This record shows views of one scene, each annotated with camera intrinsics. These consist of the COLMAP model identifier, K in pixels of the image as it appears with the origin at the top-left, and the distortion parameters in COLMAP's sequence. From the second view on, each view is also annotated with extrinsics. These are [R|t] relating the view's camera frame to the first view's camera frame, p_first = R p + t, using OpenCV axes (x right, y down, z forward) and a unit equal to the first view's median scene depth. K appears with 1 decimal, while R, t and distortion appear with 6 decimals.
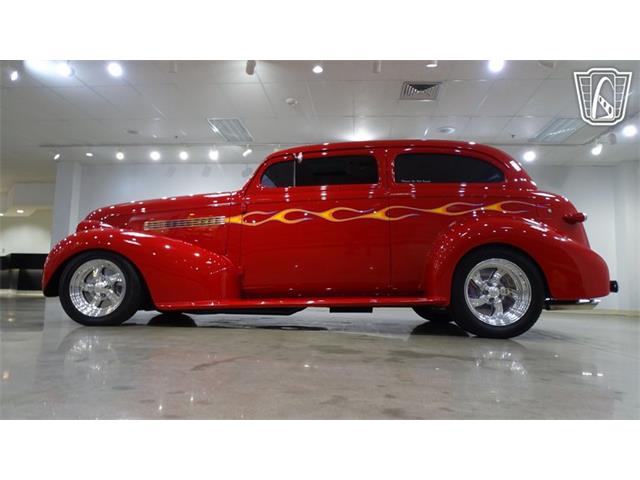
lens RADIAL K [[452.5, 0, 320.0], [0, 452.5, 240.0], [0, 0, 1]] dist [-0.001127, -0.007174]
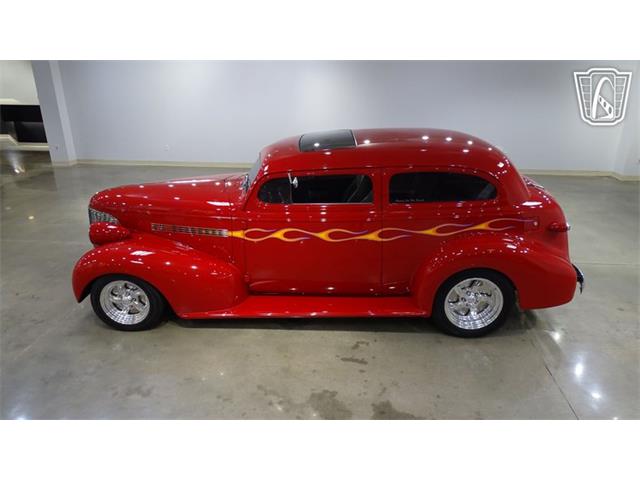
lens RADIAL K [[451.3, 0, 320.0], [0, 451.3, 240.0], [0, 0, 1]] dist [-0.001155, -0.001113]
pose [[0.999599, -0.024596, -0.014053, 0.022054], [0.028300, 0.888894, 0.457237, -0.531504], [0.001245, -0.457451, 0.889234, 0.052619]]
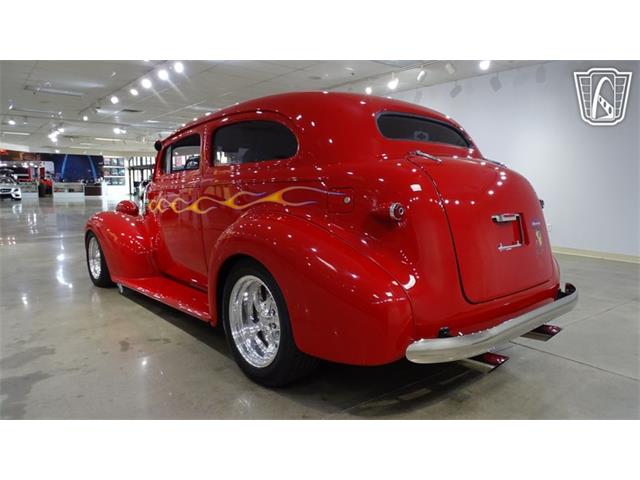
lens RADIAL K [[451.3, 0, 320.0], [0, 451.3, 240.0], [0, 0, 1]] dist [-0.001155, -0.001113]
pose [[0.681569, 0.067459, -0.728638, 0.923486], [0.081254, 0.982607, 0.166977, -0.117102], [0.727229, -0.173011, 0.664233, 0.584676]]
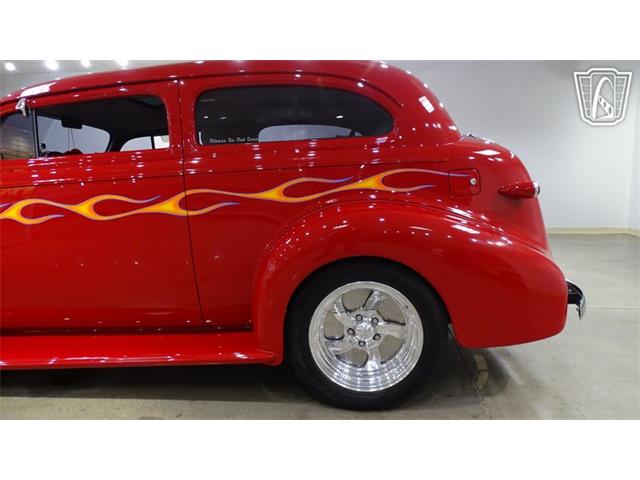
lens RADIAL K [[451.3, 0, 320.0], [0, 451.3, 240.0], [0, 0, 1]] dist [-0.001155, -0.001113]
pose [[0.998203, -0.038911, -0.045566, 0.344177], [0.048622, 0.970423, 0.236465, -0.139331], [0.035018, -0.238256, 0.970571, 0.436167]]
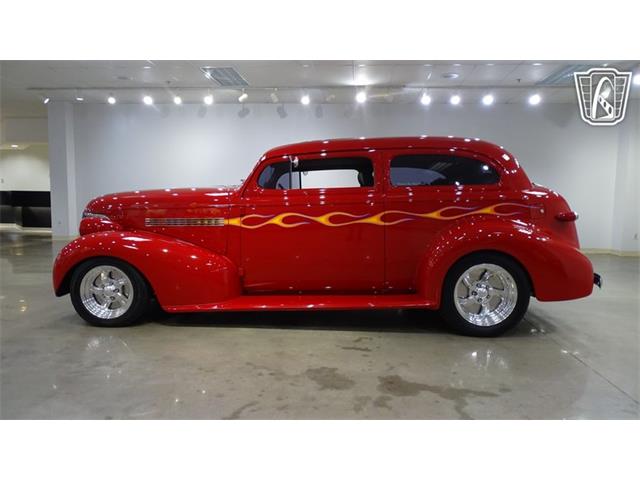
lens RADIAL K [[451.3, 0, 320.0], [0, 451.3, 240.0], [0, 0, 1]] dist [-0.001155, -0.001113]
pose [[0.999933, -0.011008, -0.003638, 0.010776], [0.011499, 0.981622, 0.190491, -0.204394], [0.001475, -0.190520, 0.981682, -0.010413]]
